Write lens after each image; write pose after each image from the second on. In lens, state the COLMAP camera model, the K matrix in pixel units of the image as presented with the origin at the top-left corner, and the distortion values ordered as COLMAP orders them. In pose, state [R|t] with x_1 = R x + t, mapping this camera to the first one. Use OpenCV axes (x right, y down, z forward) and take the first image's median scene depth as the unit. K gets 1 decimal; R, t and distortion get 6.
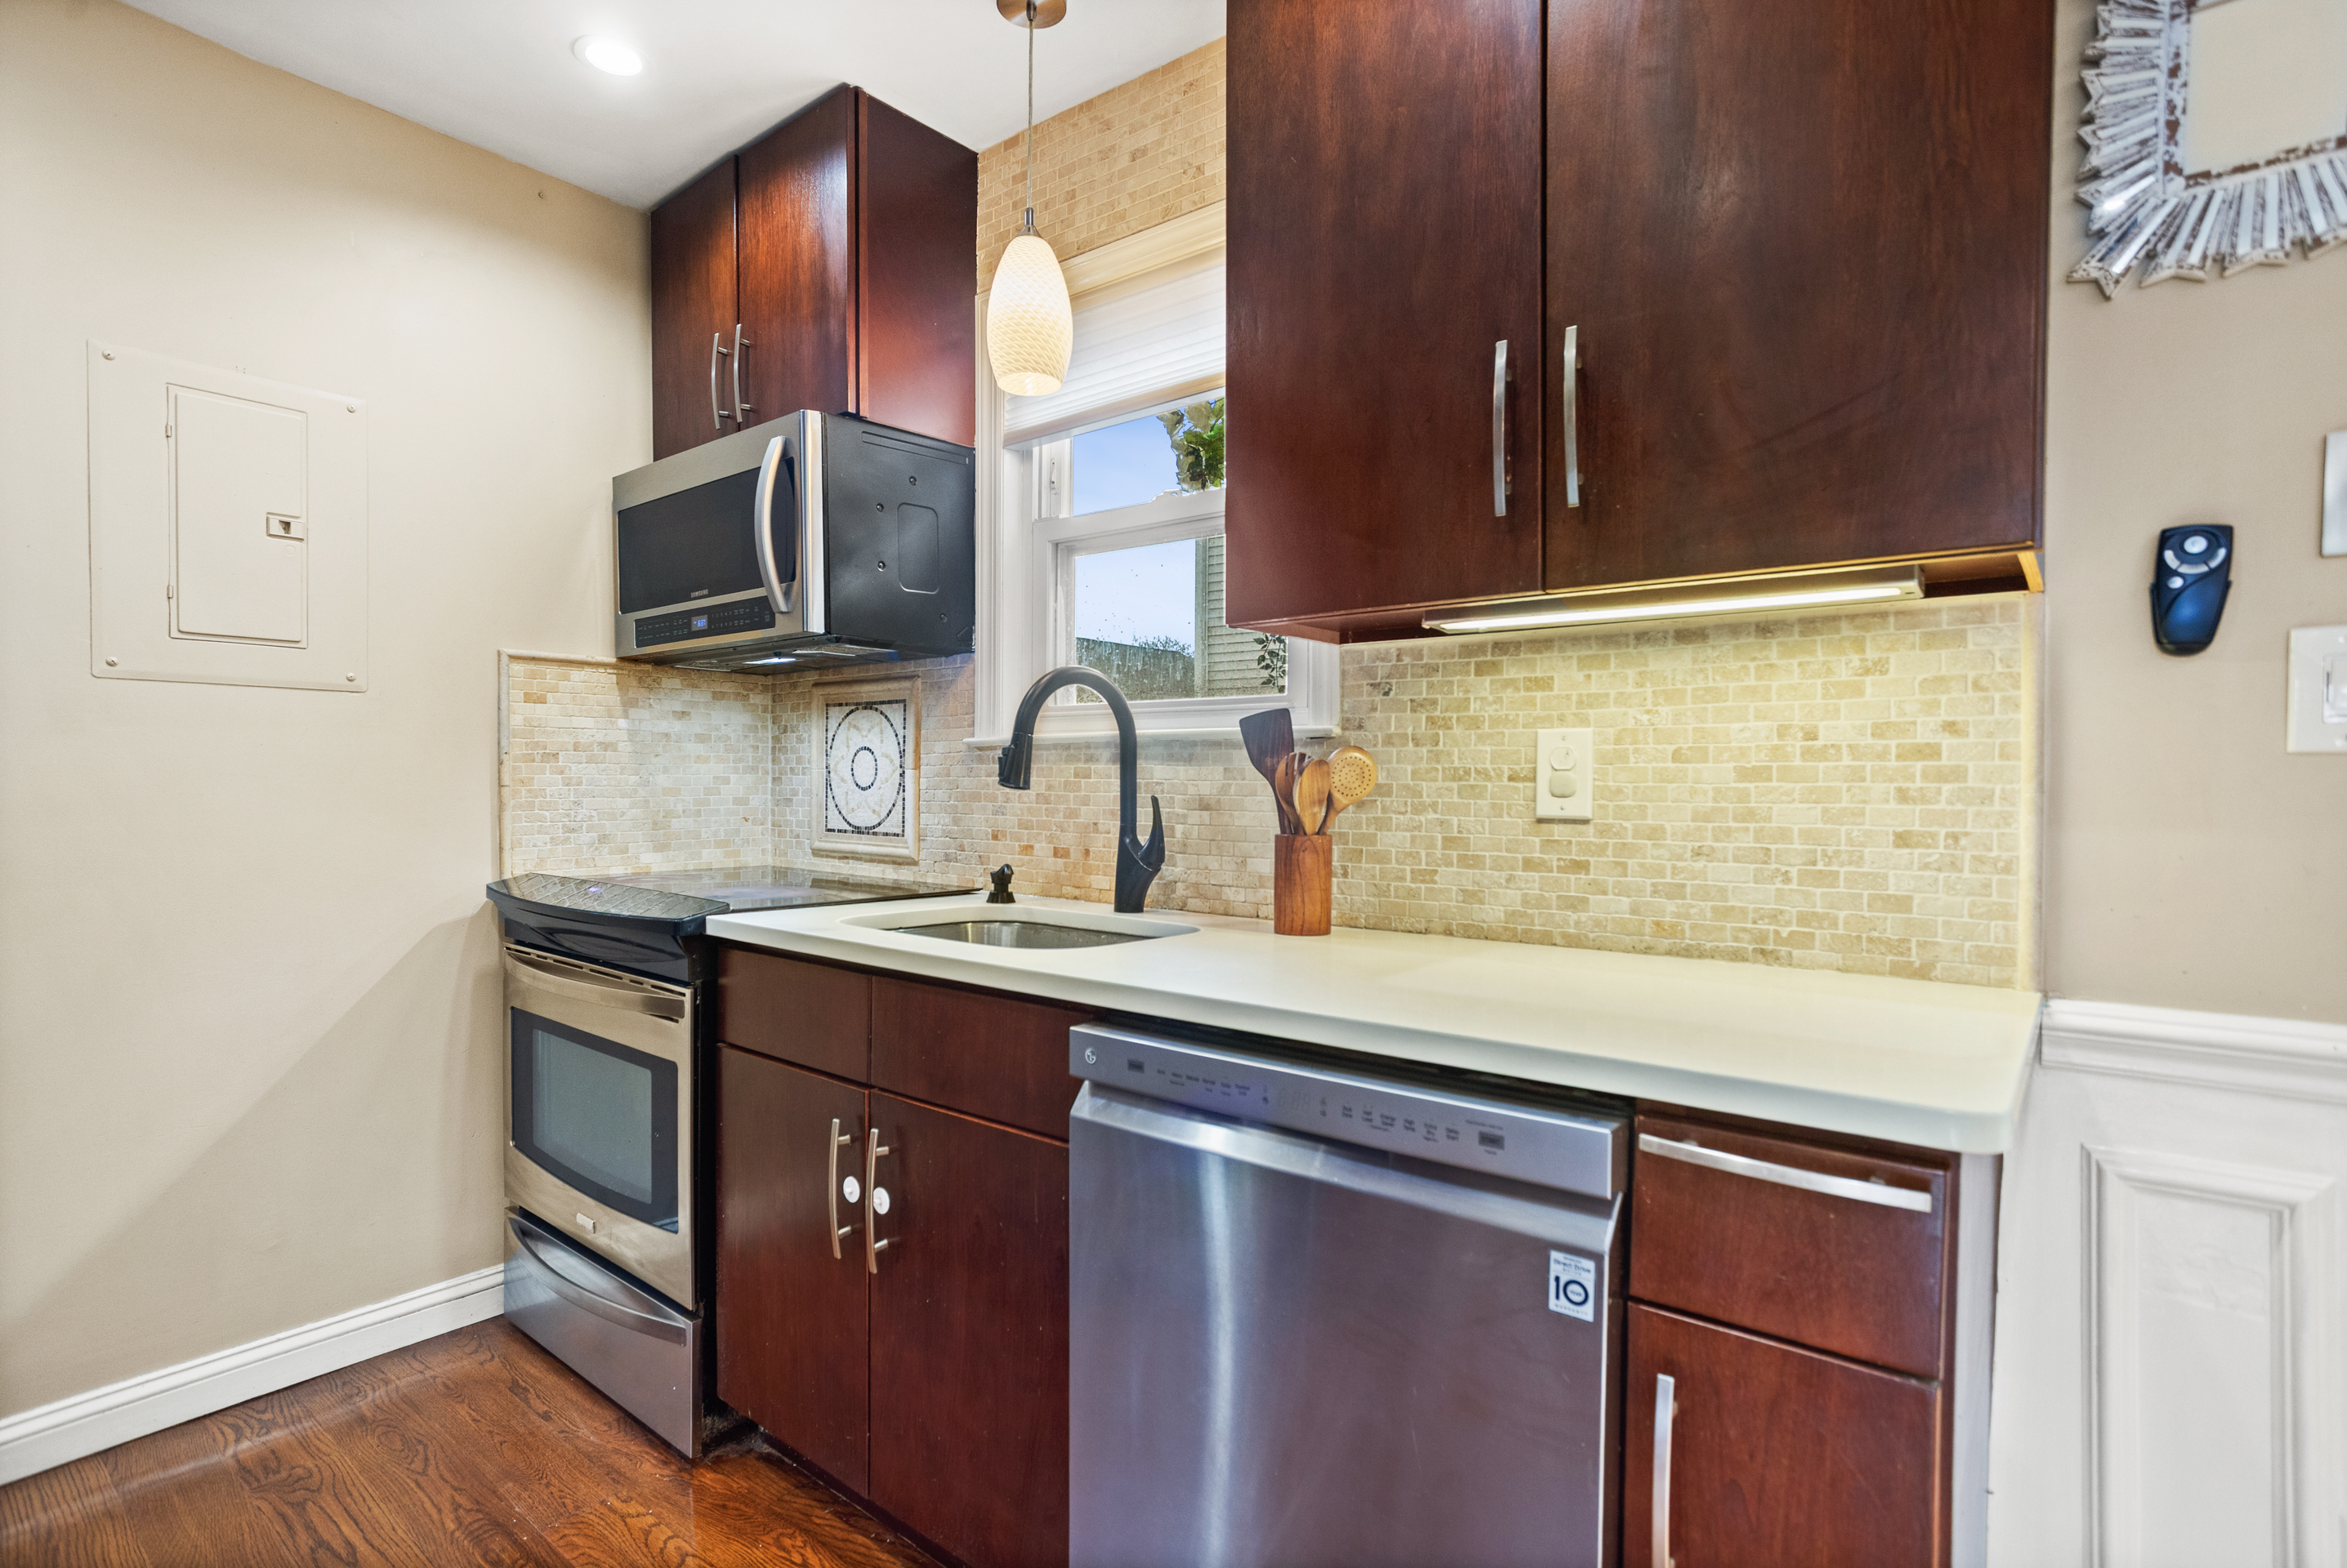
lens RADIAL K [[1145.6, 0, 1164.5], [0, 1145.6, 802.9], [0, 0, 1]] dist [-0.054403, 0.030201]
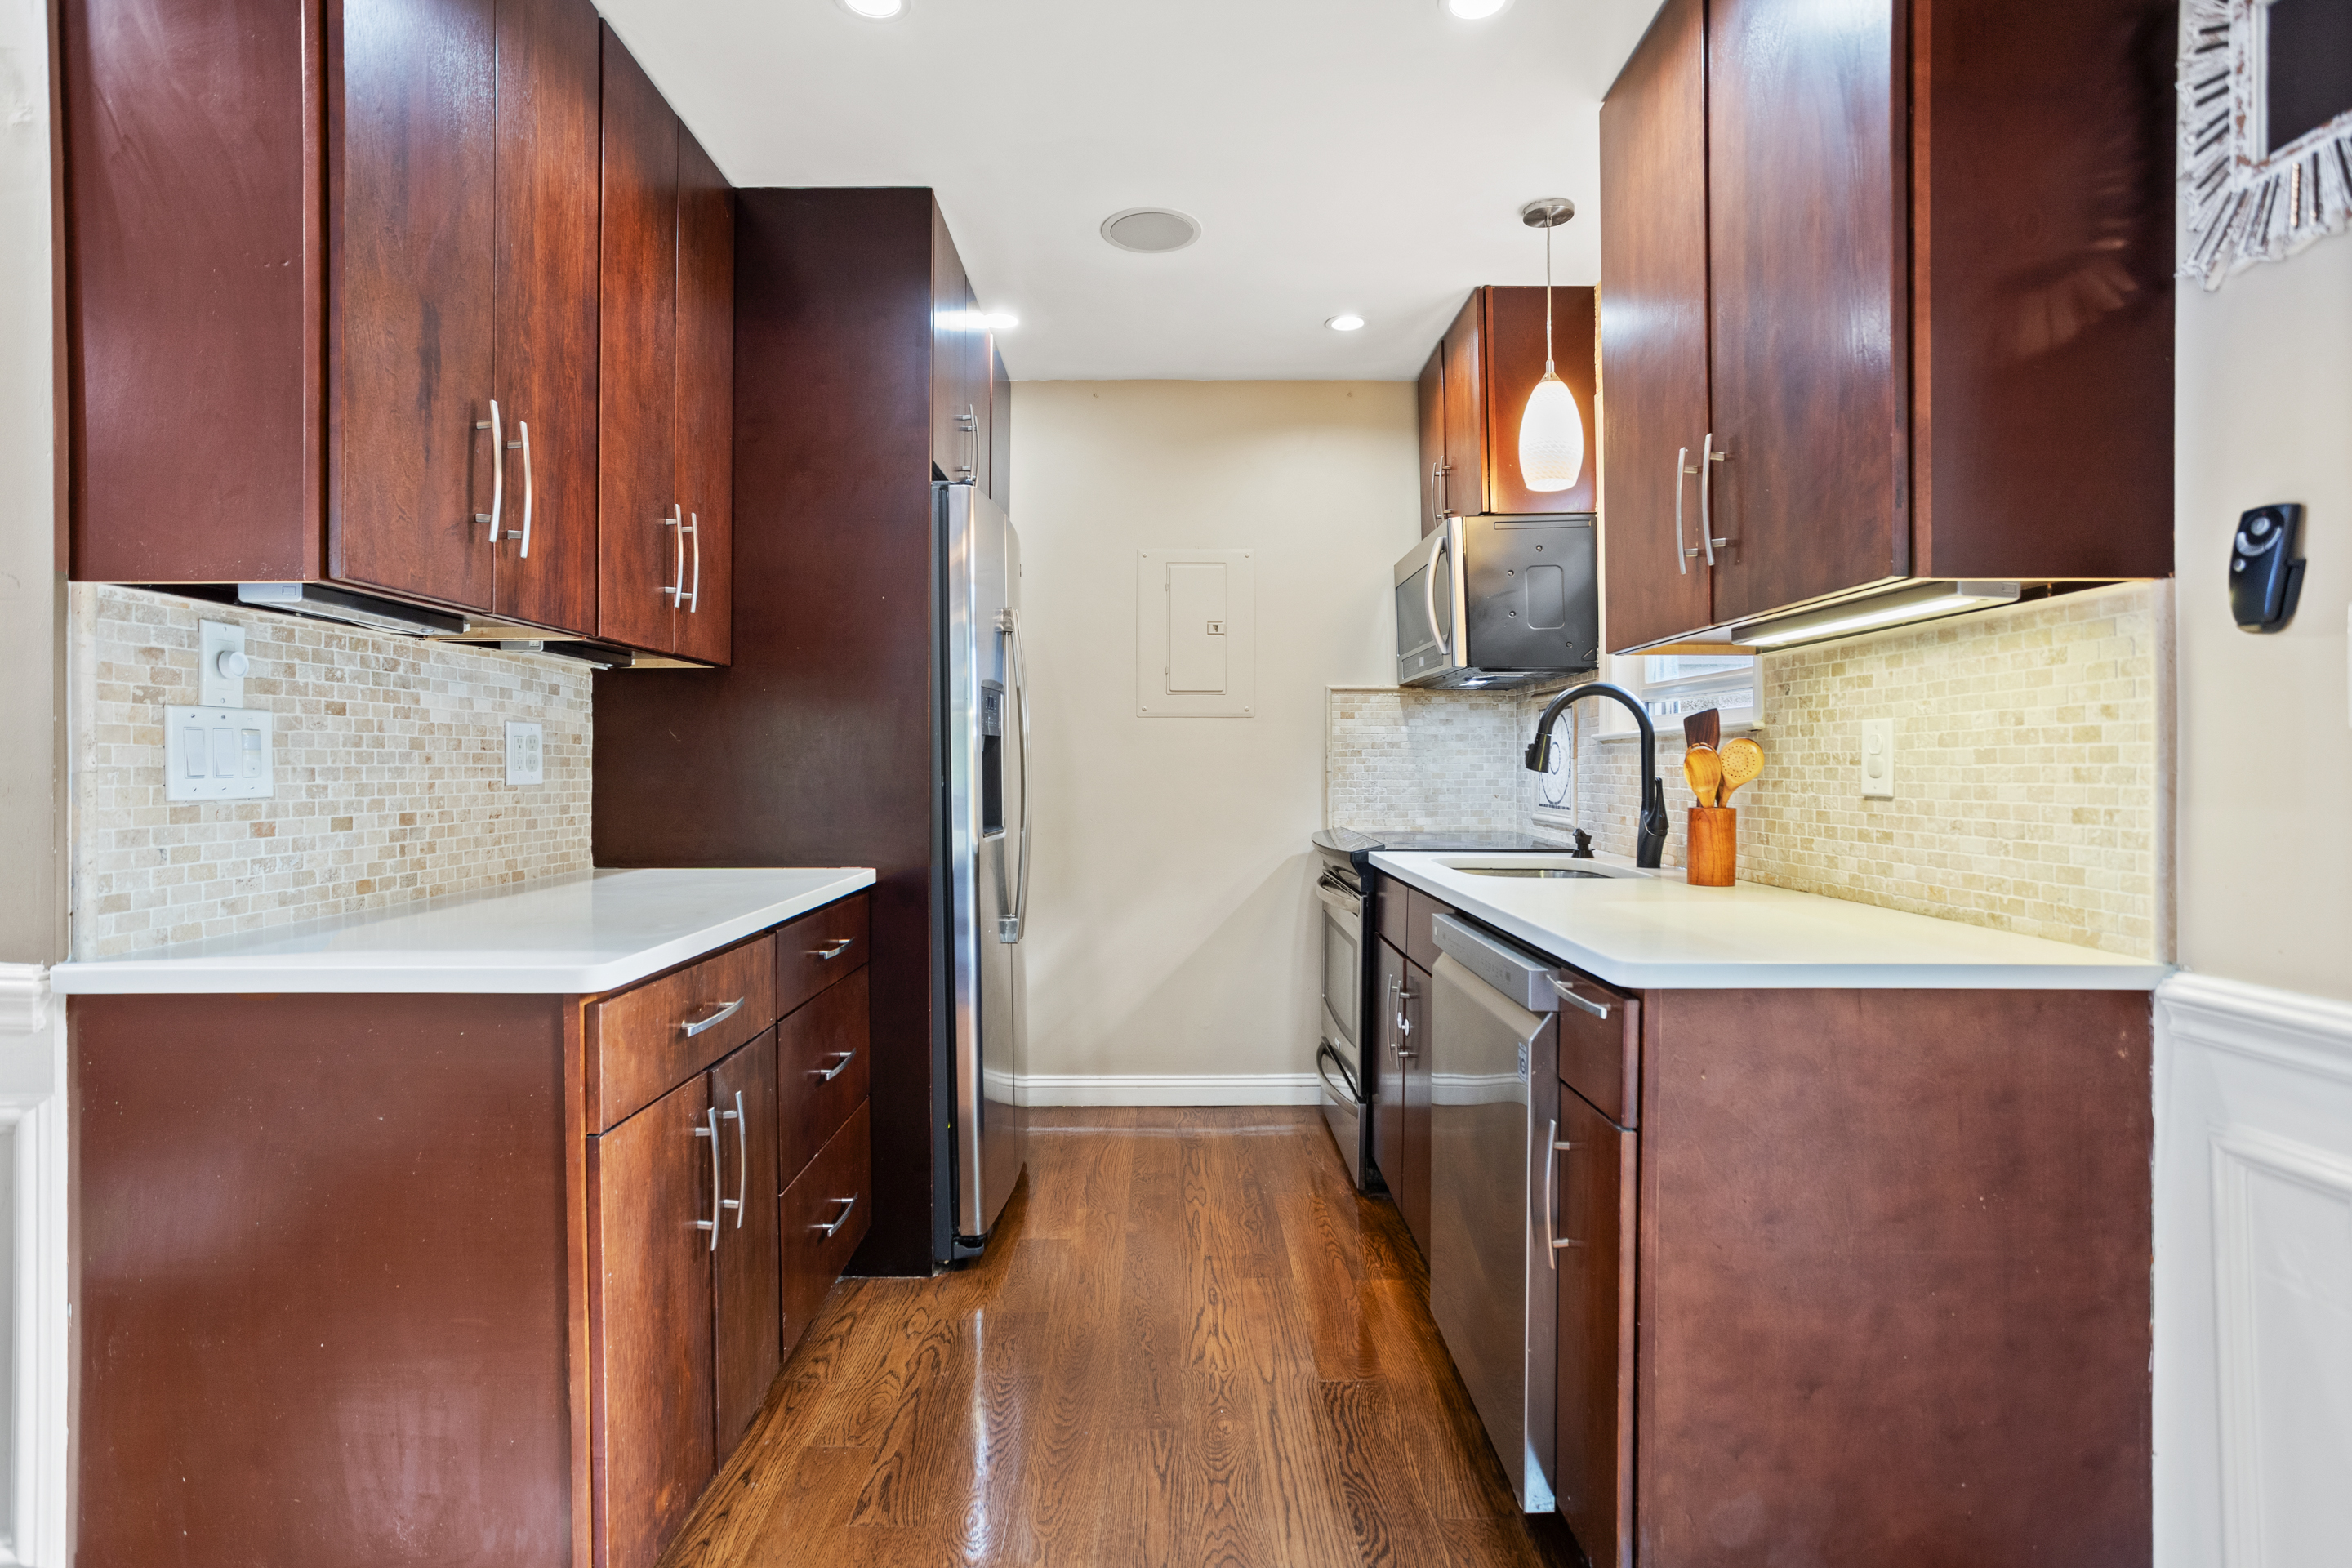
lens RADIAL K [[1160.0, 0, 1176.0], [0, 1160.0, 784.0], [0, 0, 1]] dist [-0.000331, 0.000405]
pose [[0.635795, 0.005504, -0.771839, 0.764337], [-0.010424, 0.999945, -0.001457, 0.009970], [0.771788, 0.008972, 0.635817, -0.291911]]
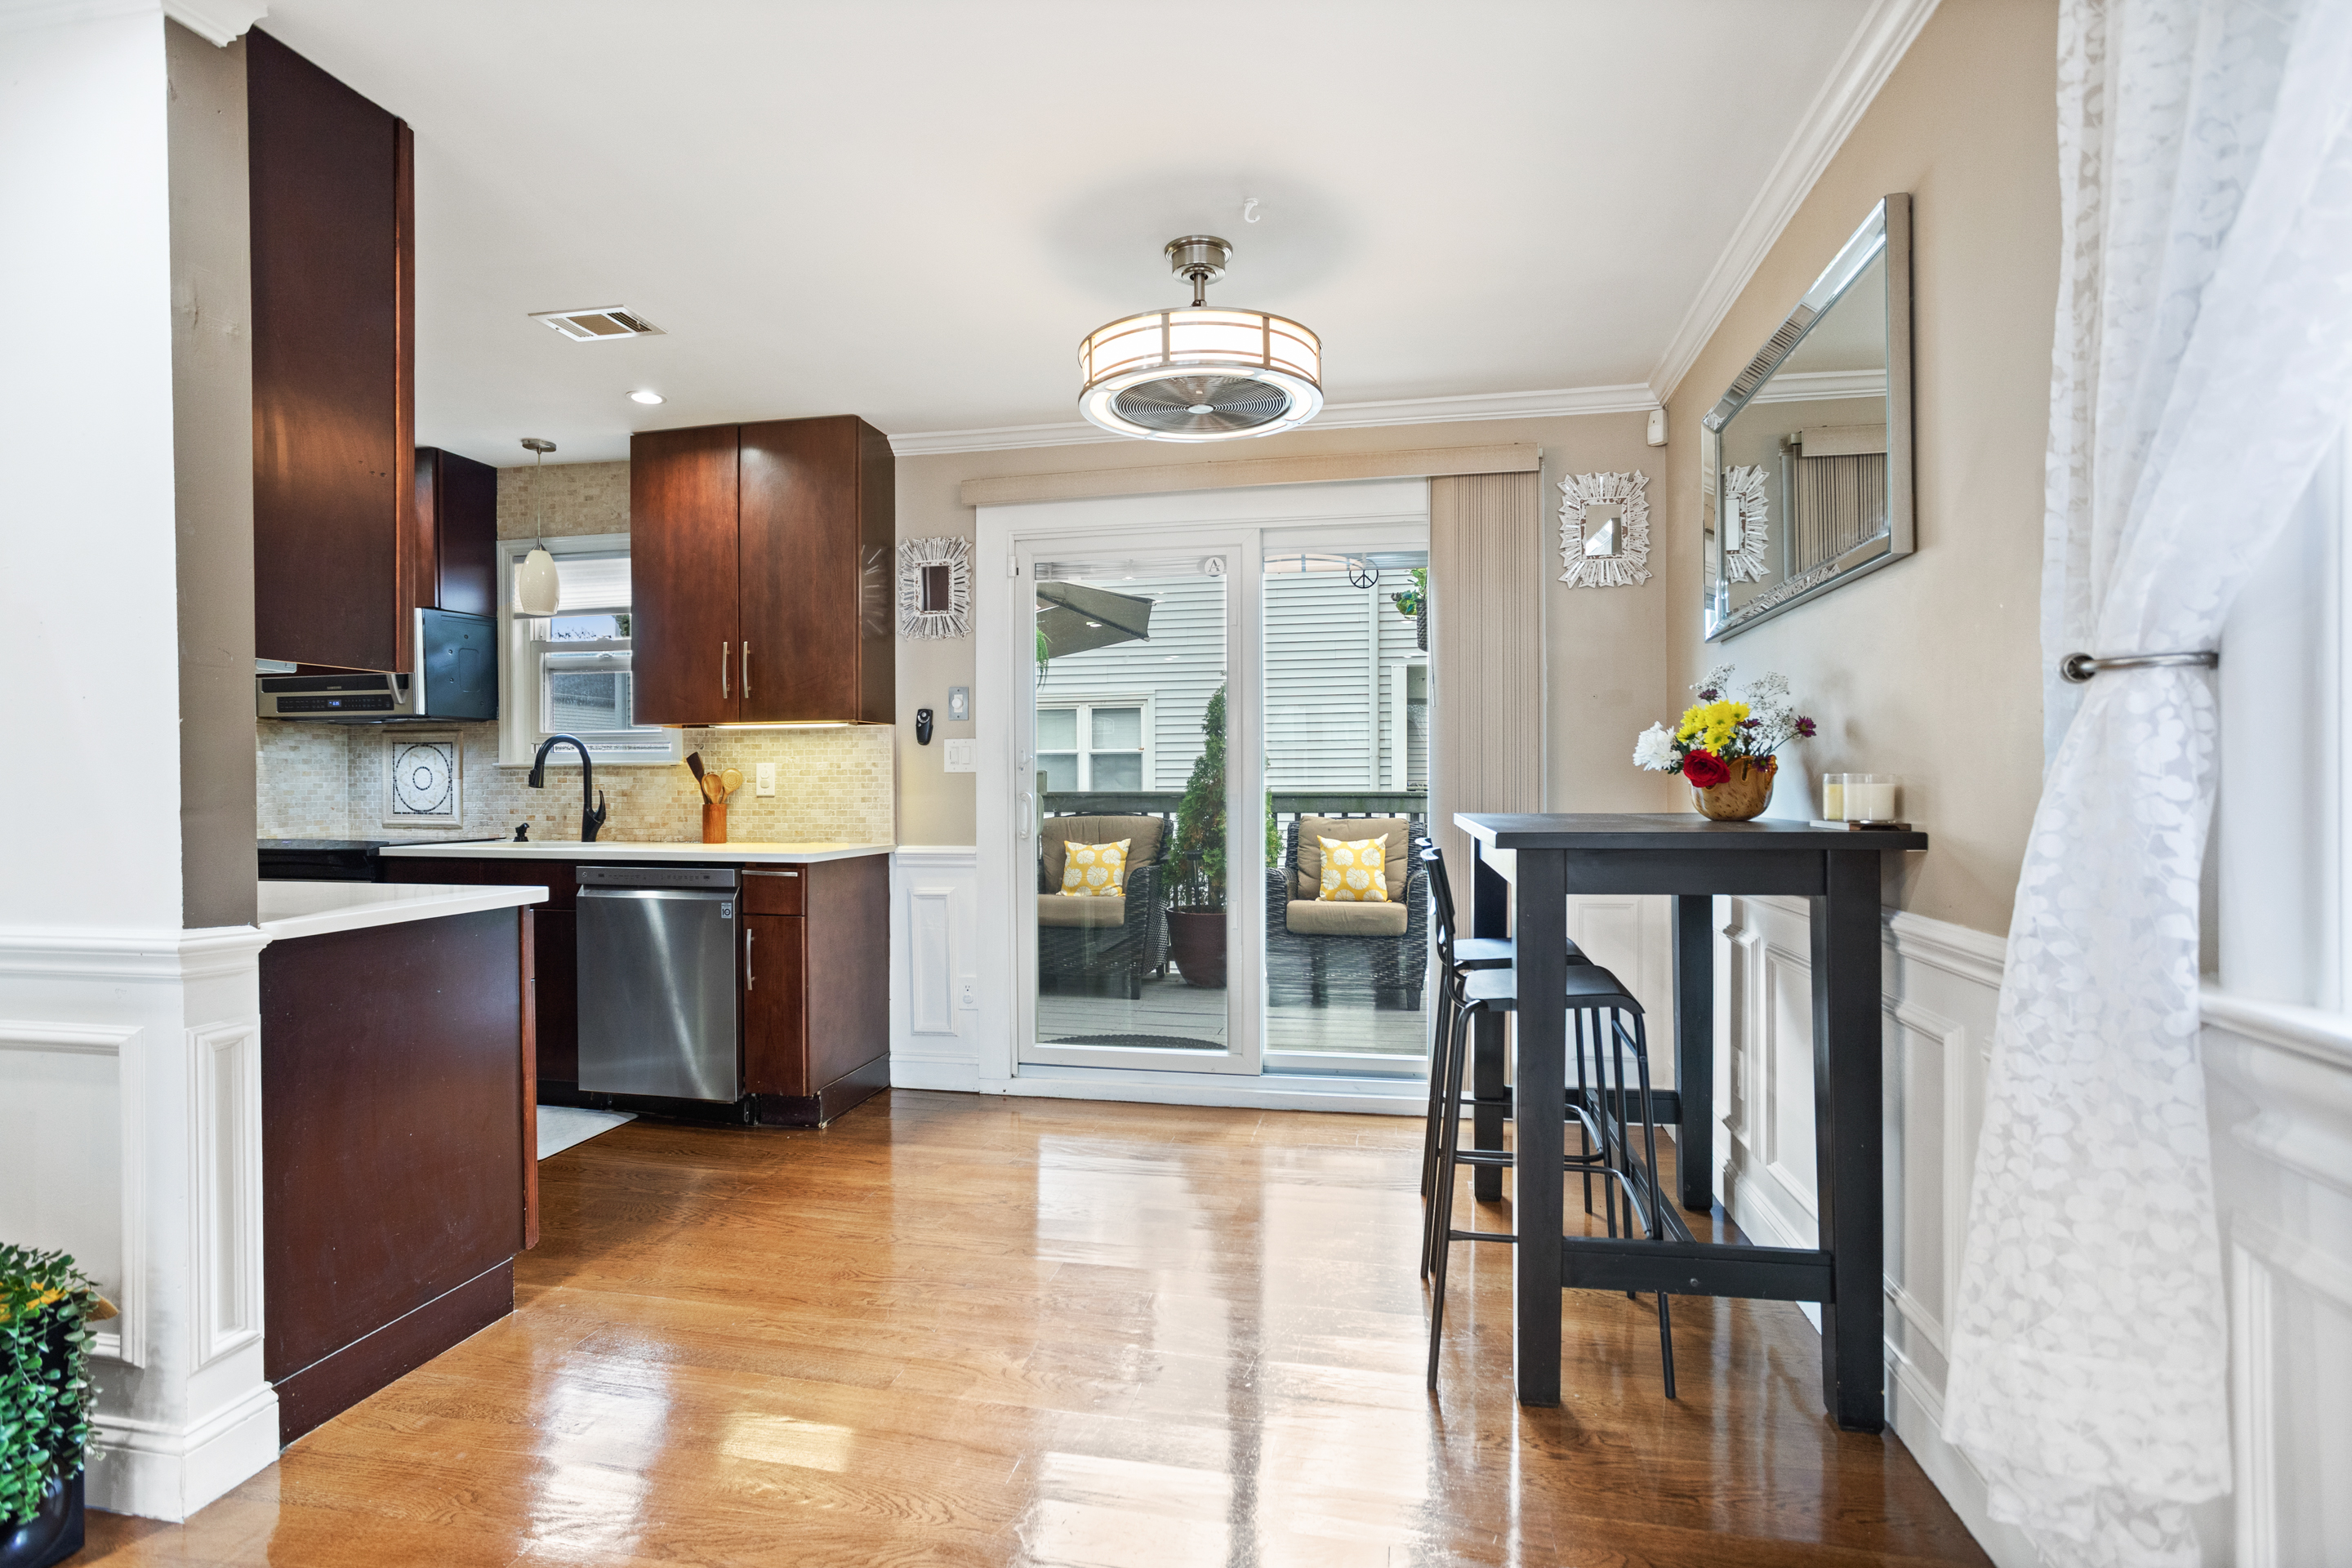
lens RADIAL K [[1146.7, 0, 1167.7], [0, 1146.7, 790.3], [0, 0, 1]] dist [-0.053061, 0.033530]
pose [[0.887480, -0.012547, 0.460675, -0.054351], [0.017574, 0.999824, -0.006624, 0.033820], [-0.460511, 0.013975, 0.887544, -1.797458]]
